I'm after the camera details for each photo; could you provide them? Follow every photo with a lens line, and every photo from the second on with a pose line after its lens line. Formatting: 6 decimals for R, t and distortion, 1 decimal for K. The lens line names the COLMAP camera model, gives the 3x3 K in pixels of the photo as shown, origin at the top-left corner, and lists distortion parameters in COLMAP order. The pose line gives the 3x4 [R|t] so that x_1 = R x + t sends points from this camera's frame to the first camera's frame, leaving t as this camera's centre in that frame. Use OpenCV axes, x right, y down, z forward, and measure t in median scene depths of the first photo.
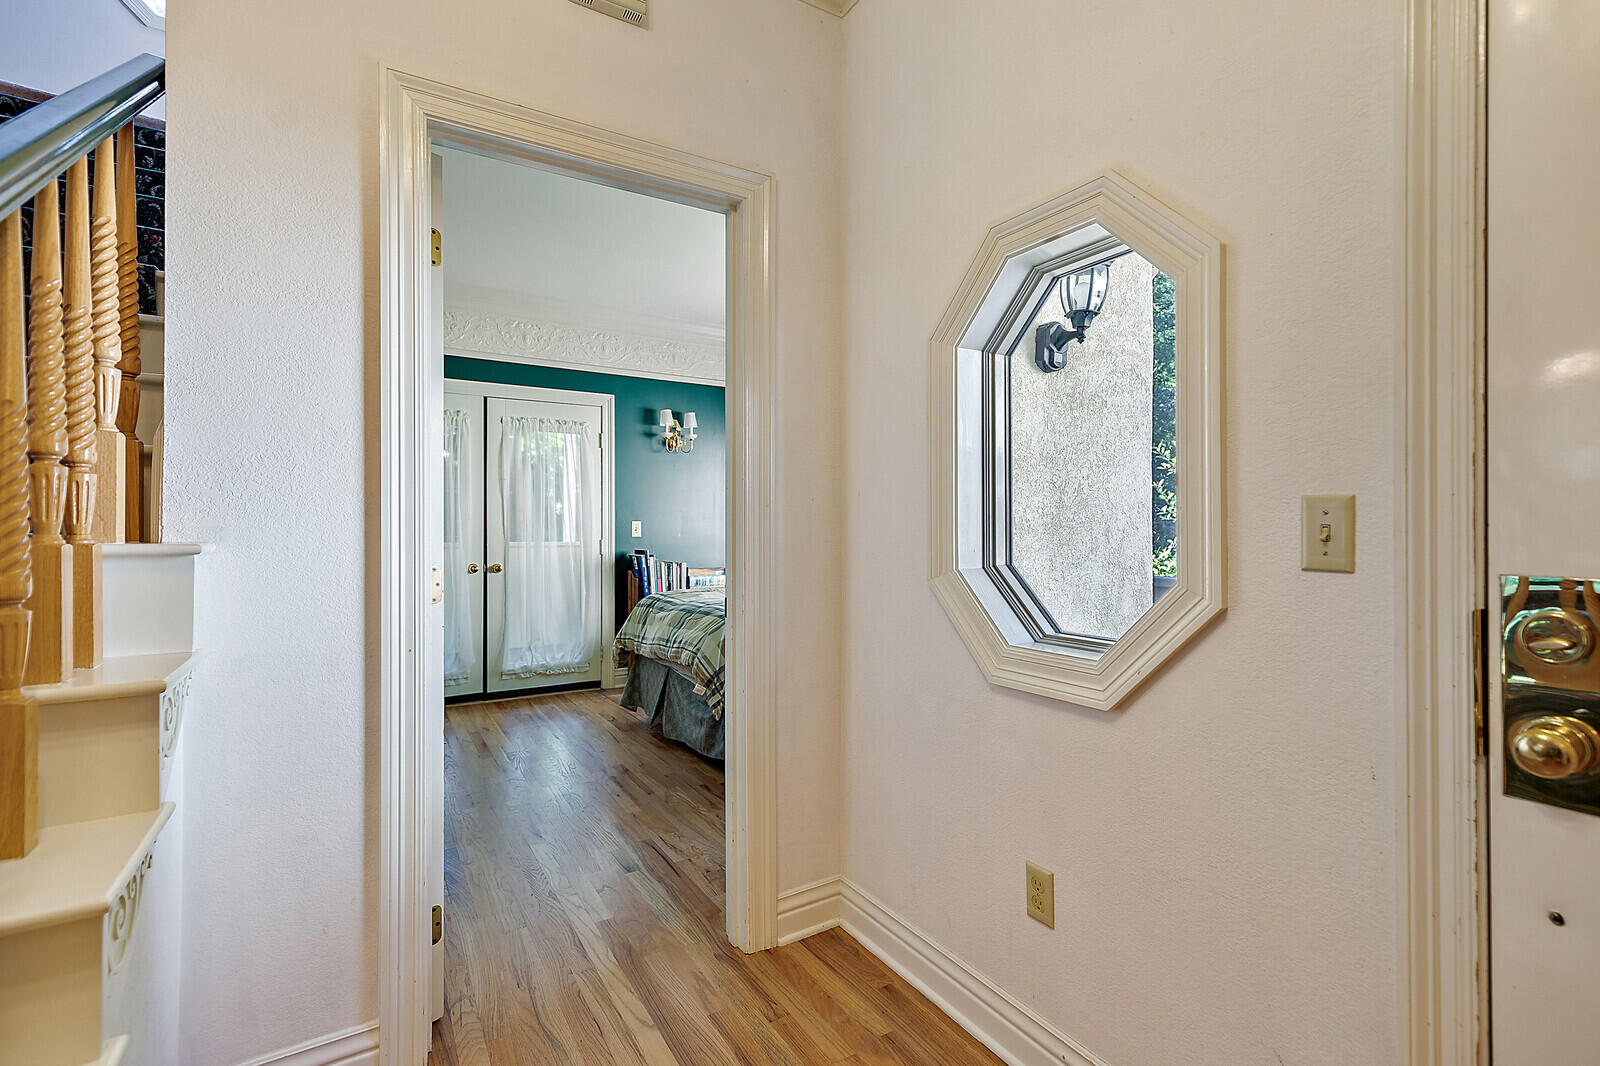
lens RADIAL K [[735.7, 0, 806.0], [0, 735.7, 524.9], [0, 0, 1]] dist [0.008143, -0.000291]
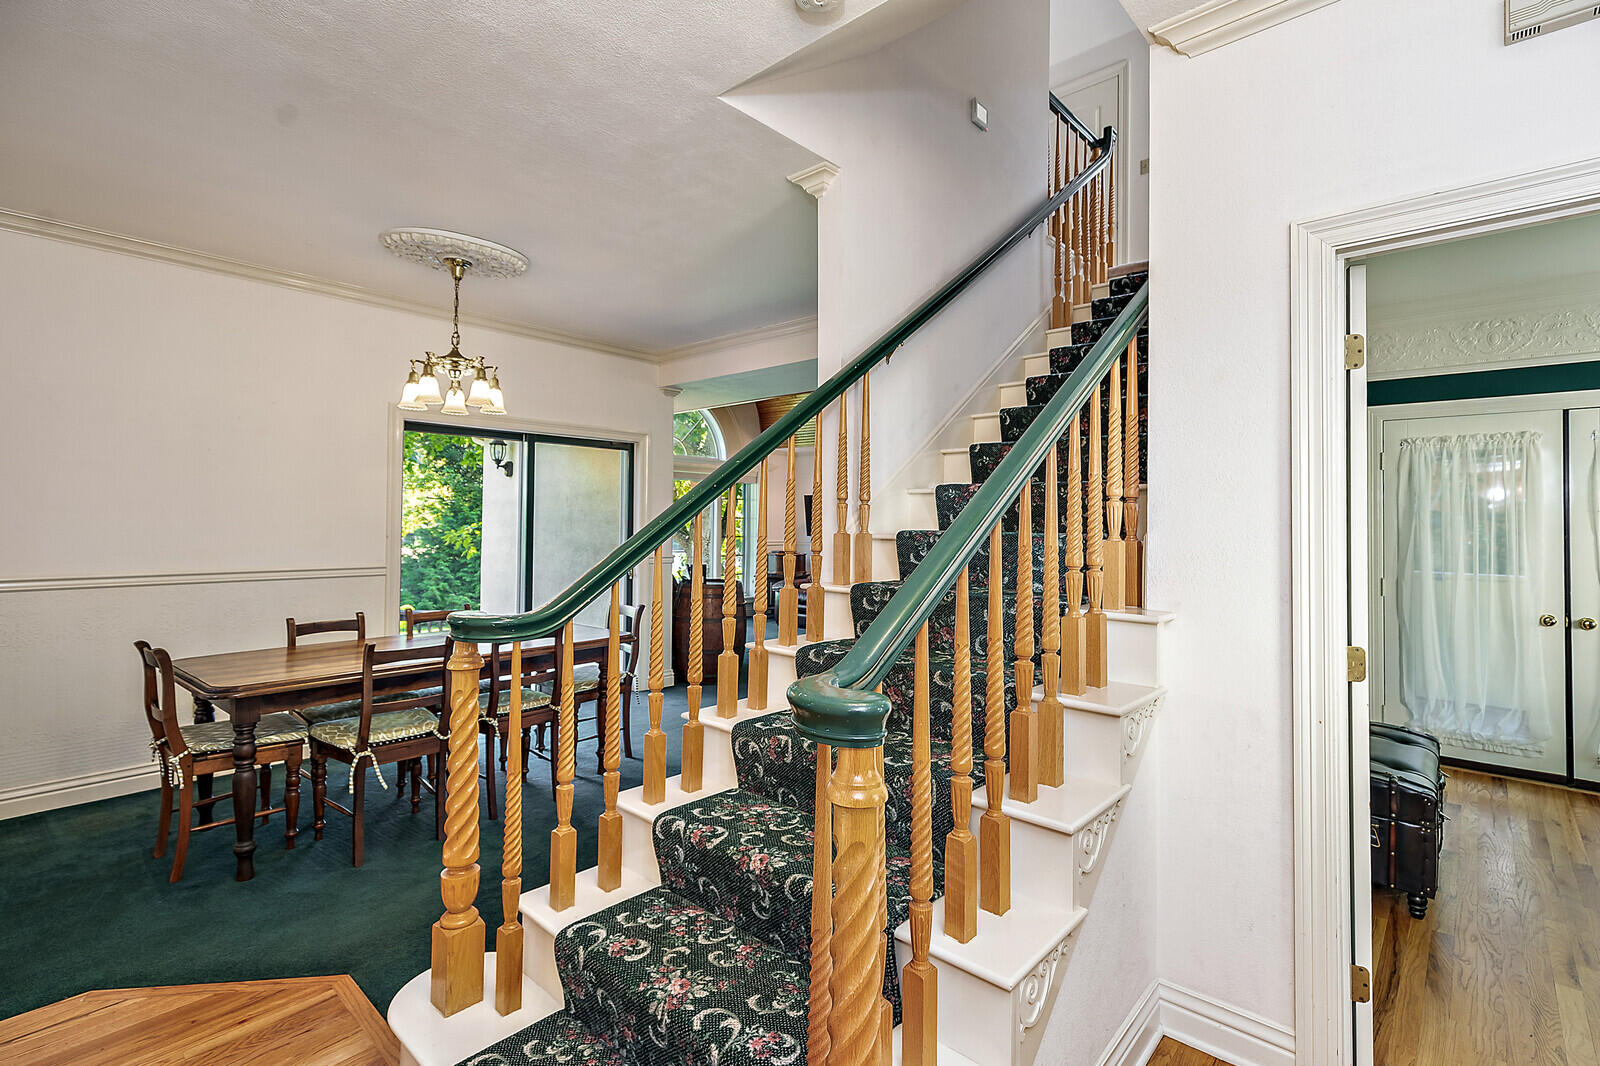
lens RADIAL K [[735.7, 0, 798.6], [0, 735.7, 520.2], [0, 0, 1]] dist [0.008143, -0.000291]
pose [[0.275437, -0.001266, -0.961318, 0.202631], [-0.007309, 0.999967, -0.003411, -0.078466], [0.961291, 0.007965, 0.275419, -0.052308]]
